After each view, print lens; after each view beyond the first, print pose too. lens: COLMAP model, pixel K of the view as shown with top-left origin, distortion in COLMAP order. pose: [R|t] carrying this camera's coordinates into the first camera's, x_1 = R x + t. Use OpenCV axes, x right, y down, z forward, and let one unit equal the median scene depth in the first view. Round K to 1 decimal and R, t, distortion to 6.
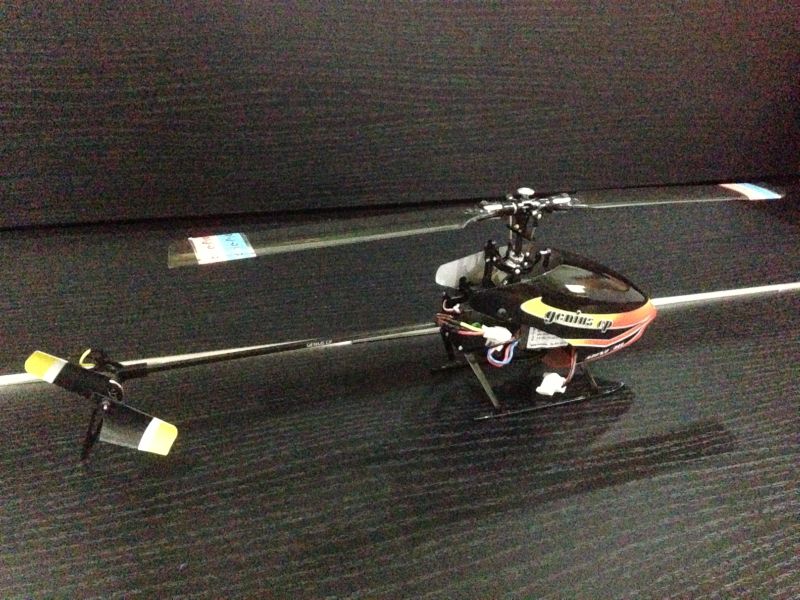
lens RADIAL K [[787.7, 0, 400.0], [0, 787.7, 300.0], [0, 0, 1]] dist [0.219126, -0.465474]
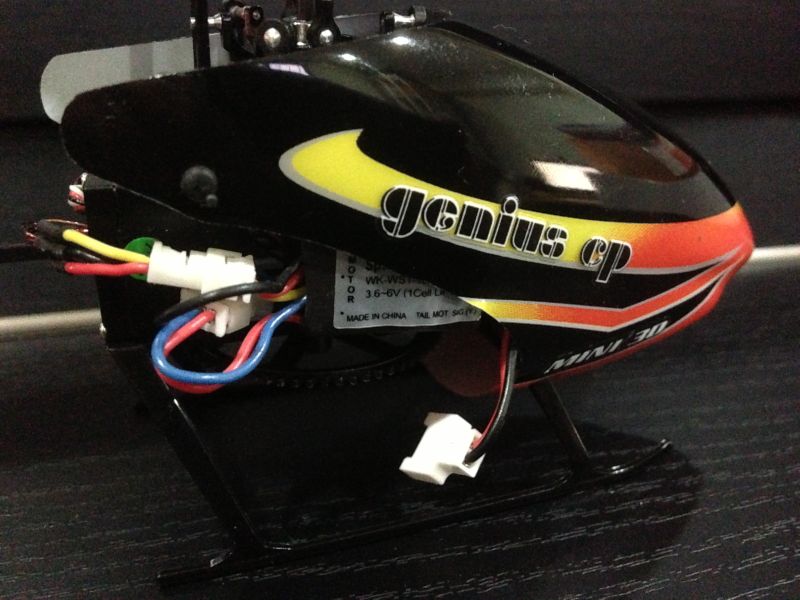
lens RADIAL K [[787.7, 0, 400.0], [0, 787.7, 300.0], [0, 0, 1]] dist [0.219126, -0.465474]
pose [[0.999223, -0.006557, -0.038876, 0.195726], [0.005081, 0.999267, -0.037952, 0.061496], [0.039097, 0.037725, 0.998523, 0.713235]]
